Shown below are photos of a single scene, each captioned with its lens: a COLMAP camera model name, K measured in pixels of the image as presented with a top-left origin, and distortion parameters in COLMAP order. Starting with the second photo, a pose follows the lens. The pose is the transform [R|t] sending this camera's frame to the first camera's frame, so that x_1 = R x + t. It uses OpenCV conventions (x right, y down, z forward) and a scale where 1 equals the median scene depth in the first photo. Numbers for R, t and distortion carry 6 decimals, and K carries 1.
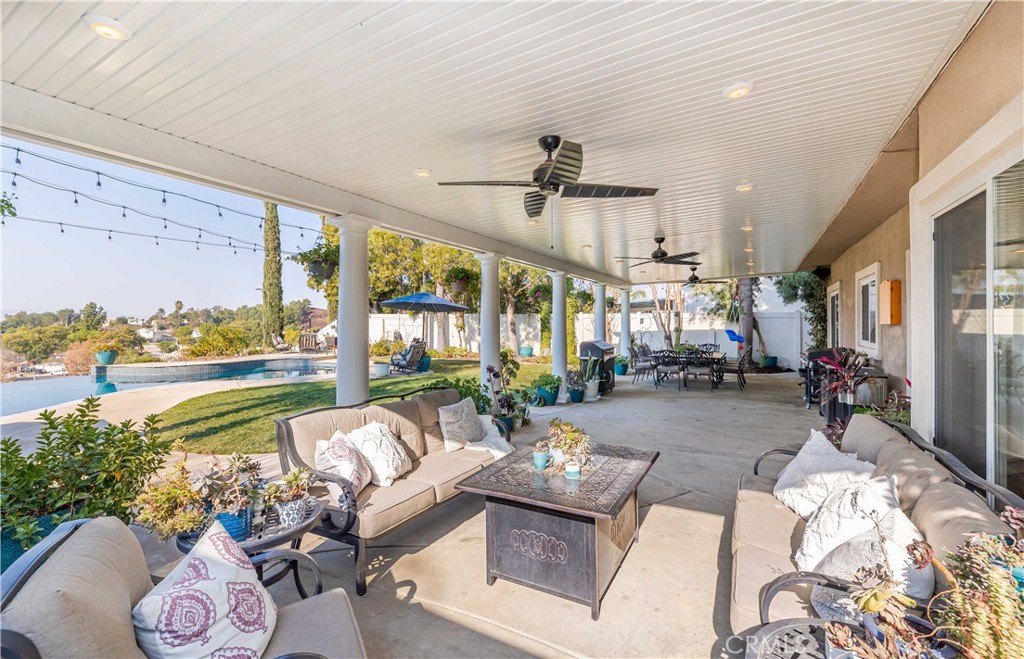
lens RADIAL K [[423.5, 0, 489.3], [0, 423.5, 324.4], [0, 0, 1]] dist [-0.000451, -0.000586]
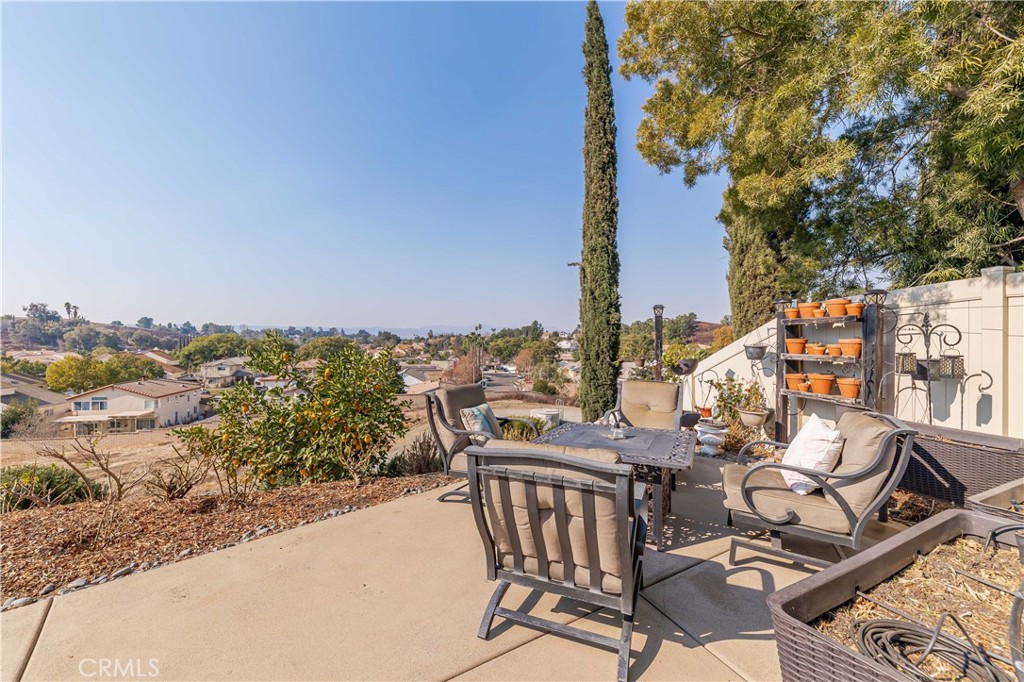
lens RADIAL K [[404.2, 0, 505.6], [0, 404.2, 348.5], [0, 0, 1]] dist [0.006358, -0.002104]
pose [[0.663765, 0.026375, -0.747476, -0.037108], [-0.006659, 0.999547, 0.029357, -0.000148], [0.747912, -0.014509, 0.663639, 0.094367]]
